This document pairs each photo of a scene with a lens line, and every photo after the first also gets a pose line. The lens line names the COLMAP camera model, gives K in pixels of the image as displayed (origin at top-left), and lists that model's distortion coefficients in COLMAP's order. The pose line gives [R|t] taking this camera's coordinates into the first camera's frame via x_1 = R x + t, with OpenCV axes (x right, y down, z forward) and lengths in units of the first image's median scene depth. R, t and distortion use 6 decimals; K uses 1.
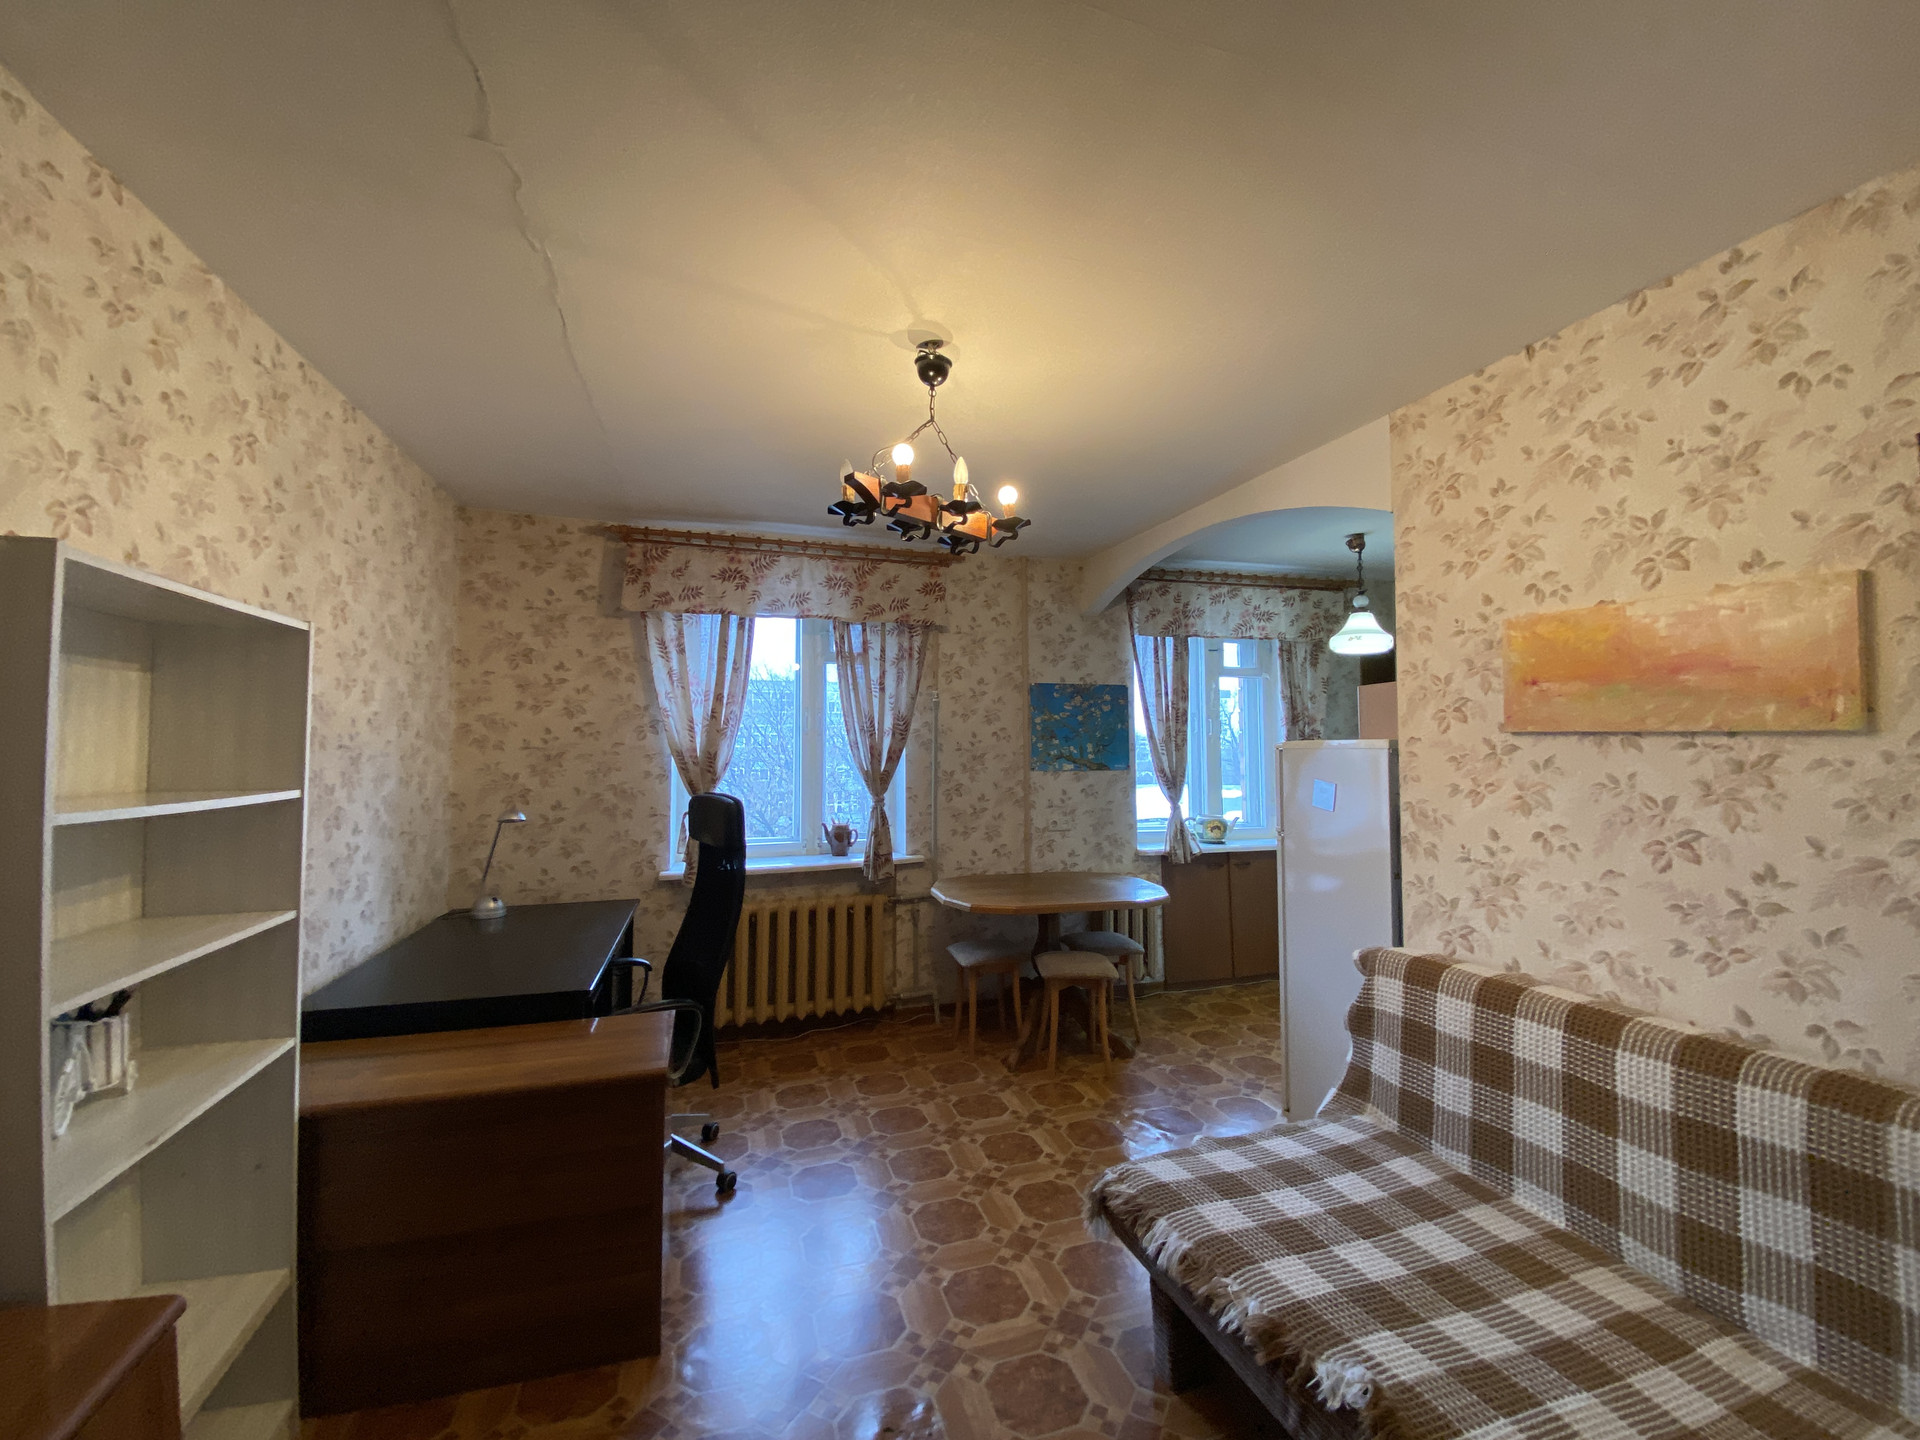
lens RADIAL K [[779.9, 0, 956.4], [0, 779.9, 719.1], [0, 0, 1]] dist [0.008929, -0.015259]
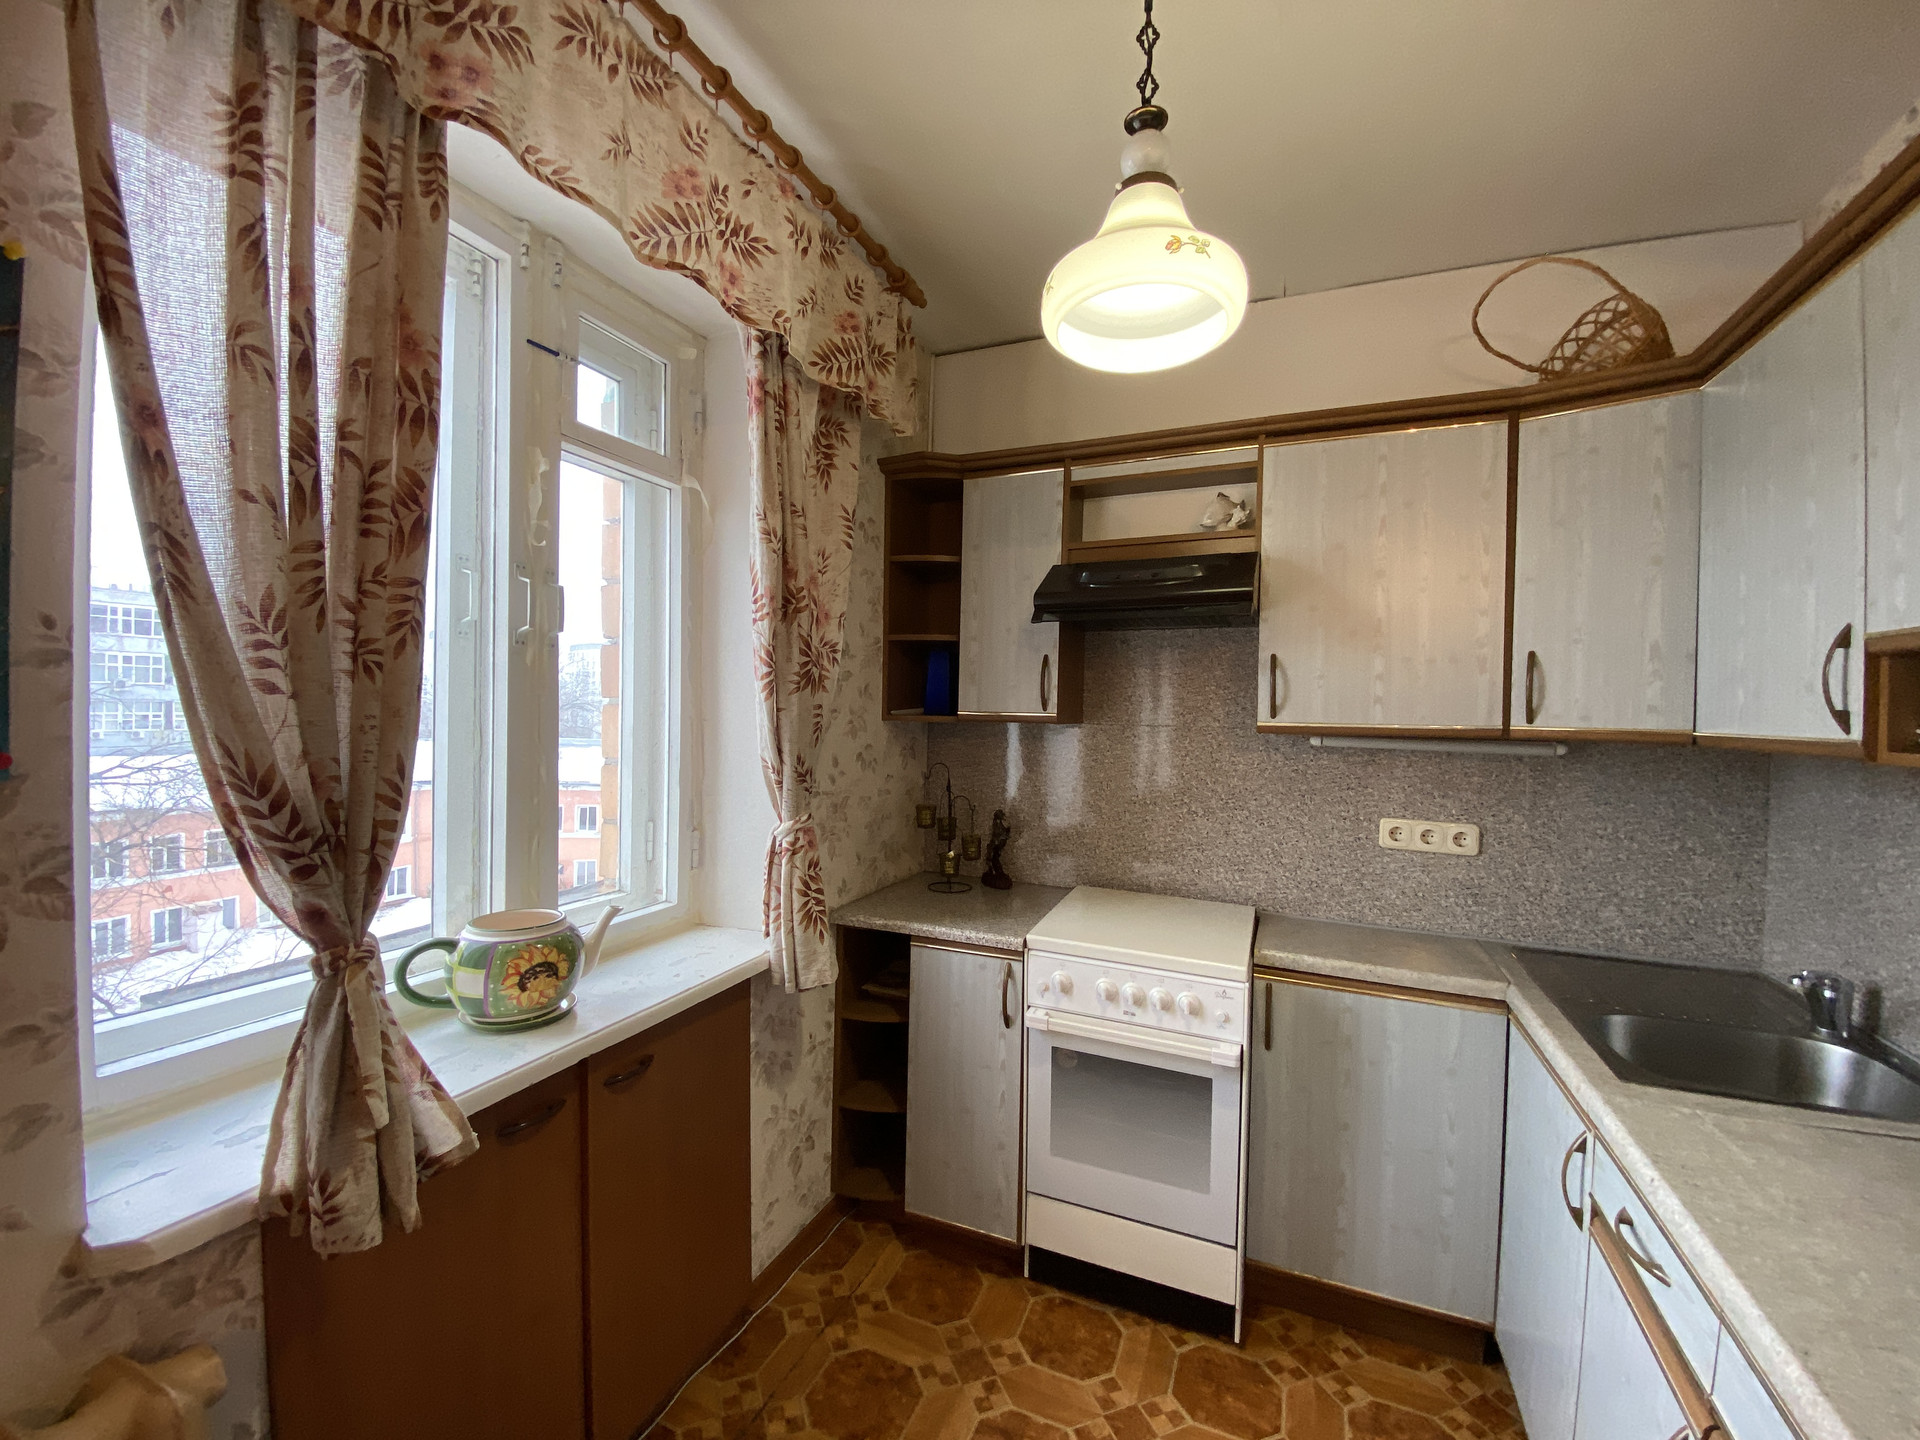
lens RADIAL K [[779.9, 0, 962.8], [0, 779.9, 716.7], [0, 0, 1]] dist [0.008929, -0.015259]
pose [[0.643019, 0.008803, 0.765799, 0.390399], [-0.056035, 0.997795, 0.035581, 0.061839], [-0.763797, -0.065790, 0.642095, 1.281906]]
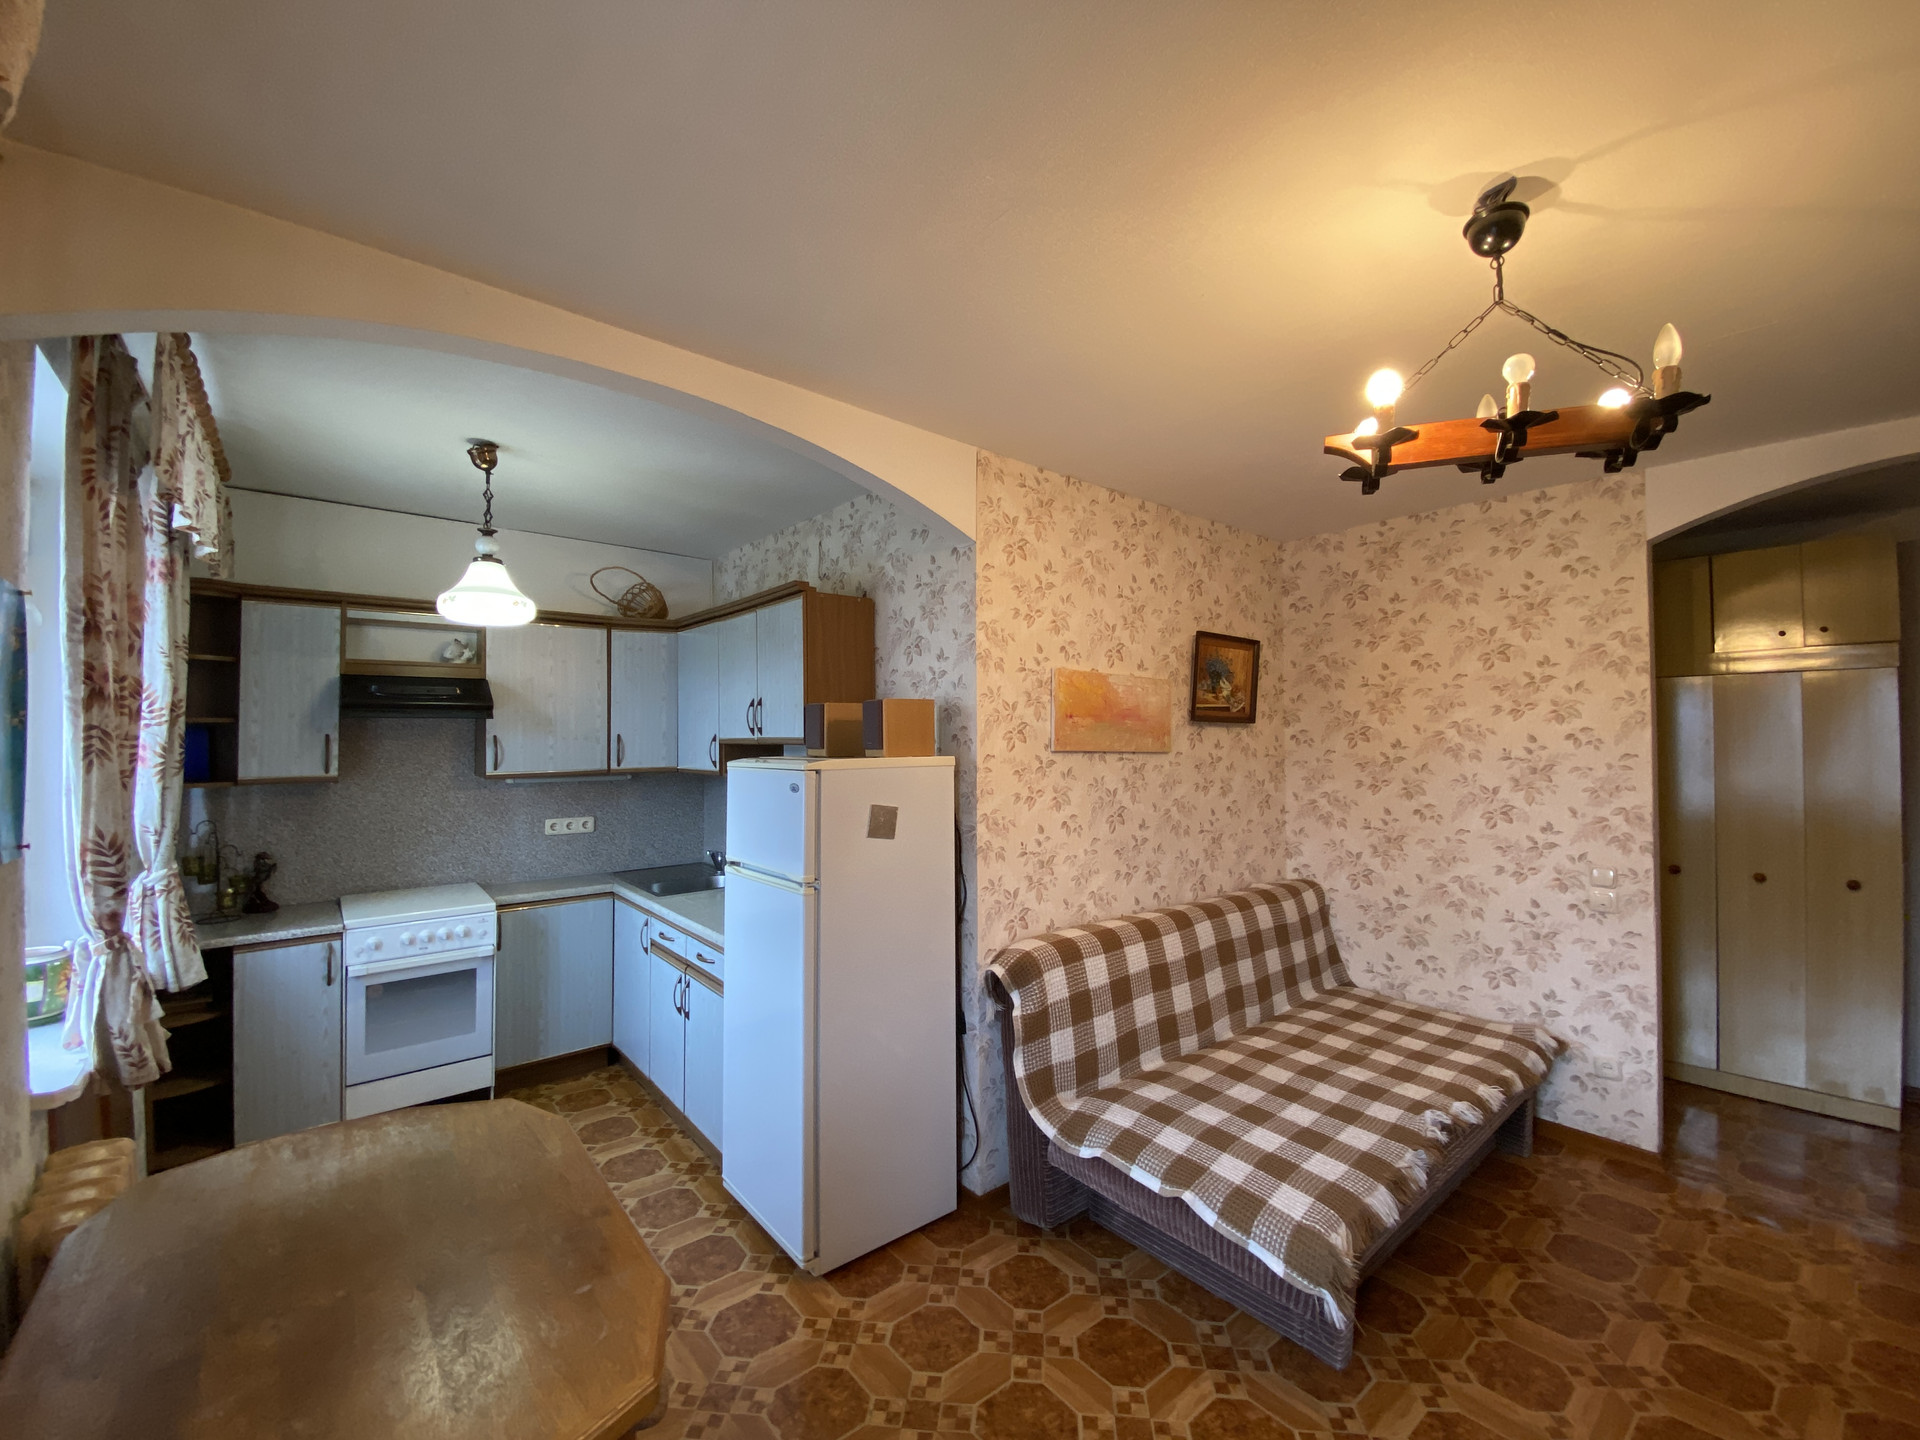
lens RADIAL K [[779.9, 0, 949.6], [0, 779.9, 713.4], [0, 0, 1]] dist [0.008929, -0.015259]
pose [[-0.375493, 0.032293, 0.926262, -0.366853], [-0.030920, 0.998400, -0.047343, 0.016441], [-0.926309, -0.046417, -0.373894, 1.313855]]
